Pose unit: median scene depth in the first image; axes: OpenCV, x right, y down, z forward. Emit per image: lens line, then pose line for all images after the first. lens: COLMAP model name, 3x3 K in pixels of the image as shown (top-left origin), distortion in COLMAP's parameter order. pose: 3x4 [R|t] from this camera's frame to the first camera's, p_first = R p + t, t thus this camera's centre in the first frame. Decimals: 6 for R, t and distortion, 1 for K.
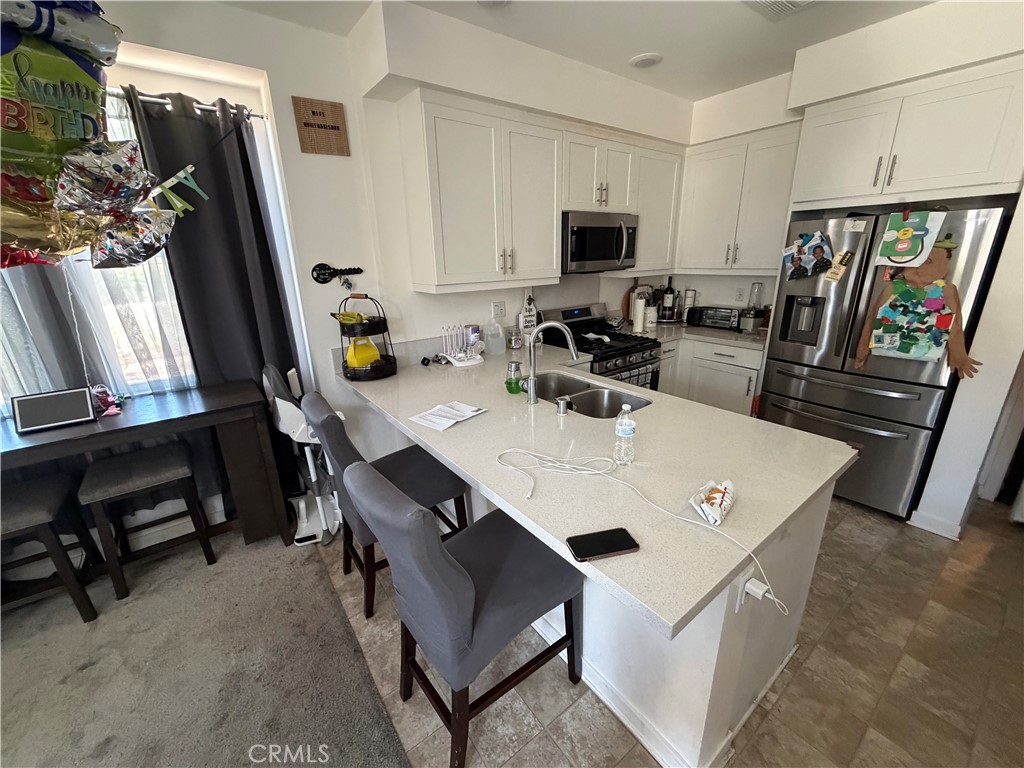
lens RADIAL K [[407.8, 0, 509.0], [0, 407.8, 383.1], [0, 0, 1]] dist [0.000150, -0.000128]
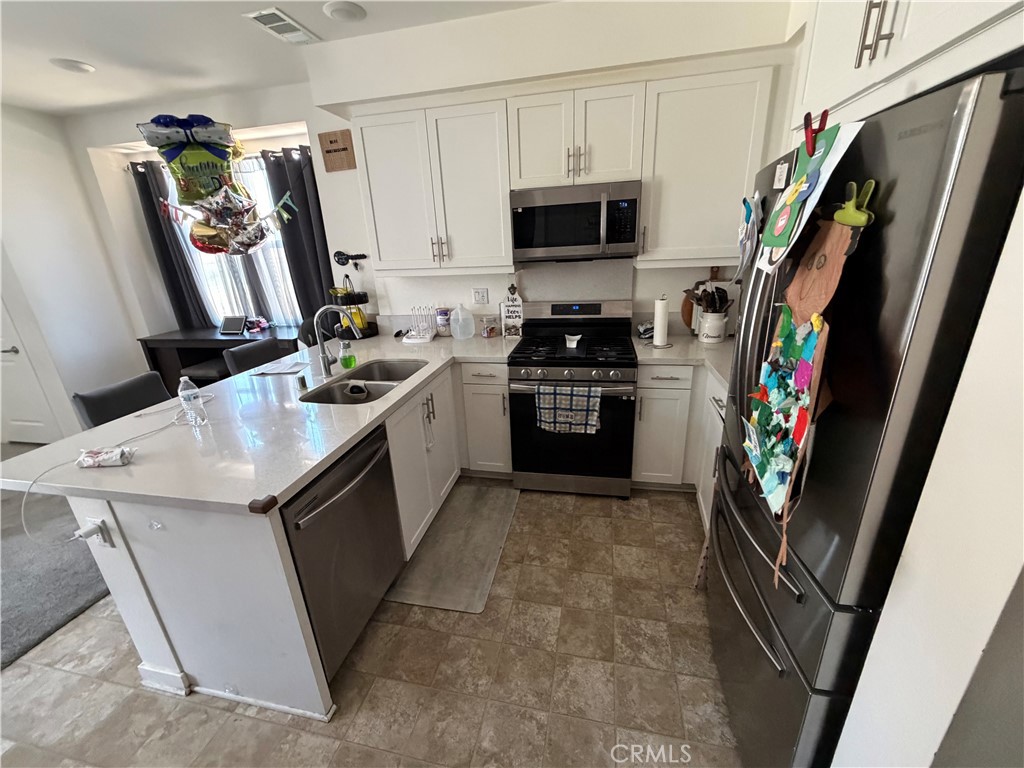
lens RADIAL K [[407.8, 0, 513.1], [0, 407.8, 383.7], [0, 0, 1]] dist [0.000150, -0.000128]
pose [[0.658123, 0.239309, -0.713866, 1.129924], [-0.199007, 0.969713, 0.141609, -0.183191], [0.726134, 0.048868, 0.685815, 0.538481]]
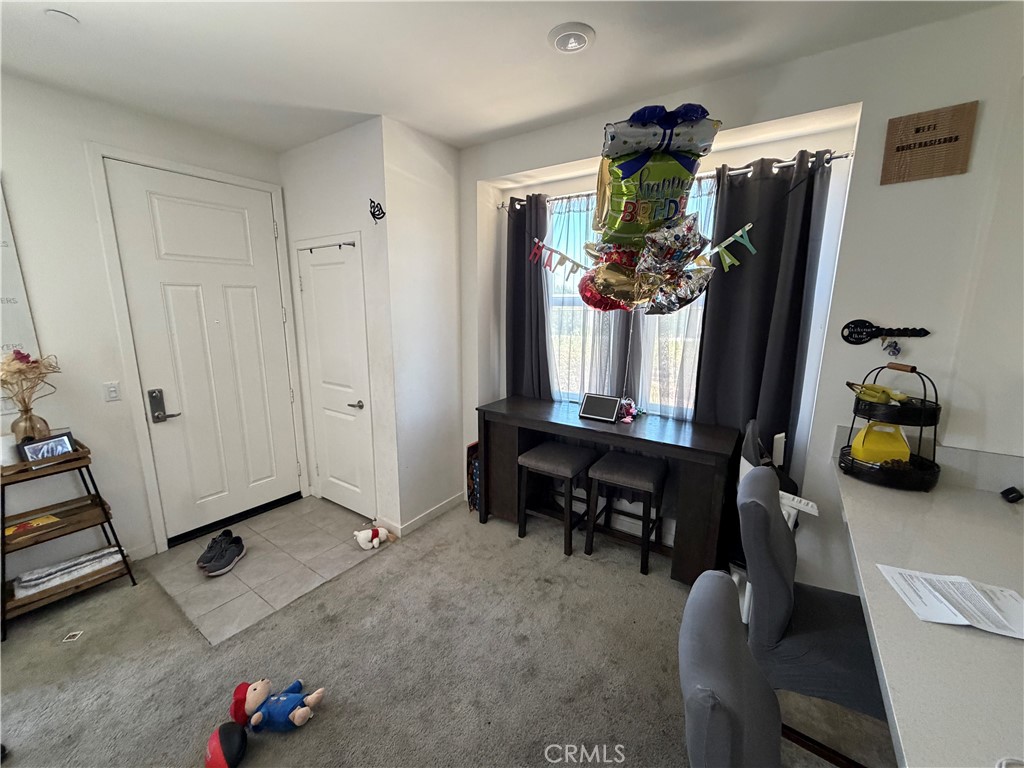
lens RADIAL K [[407.8, 0, 512.8], [0, 407.8, 383.9], [0, 0, 1]] dist [0.000150, -0.000128]
pose [[0.317595, 0.206546, -0.925458, 0.087242], [-0.299099, 0.947984, 0.108930, -0.066664], [0.899818, 0.242208, 0.362853, 0.154093]]
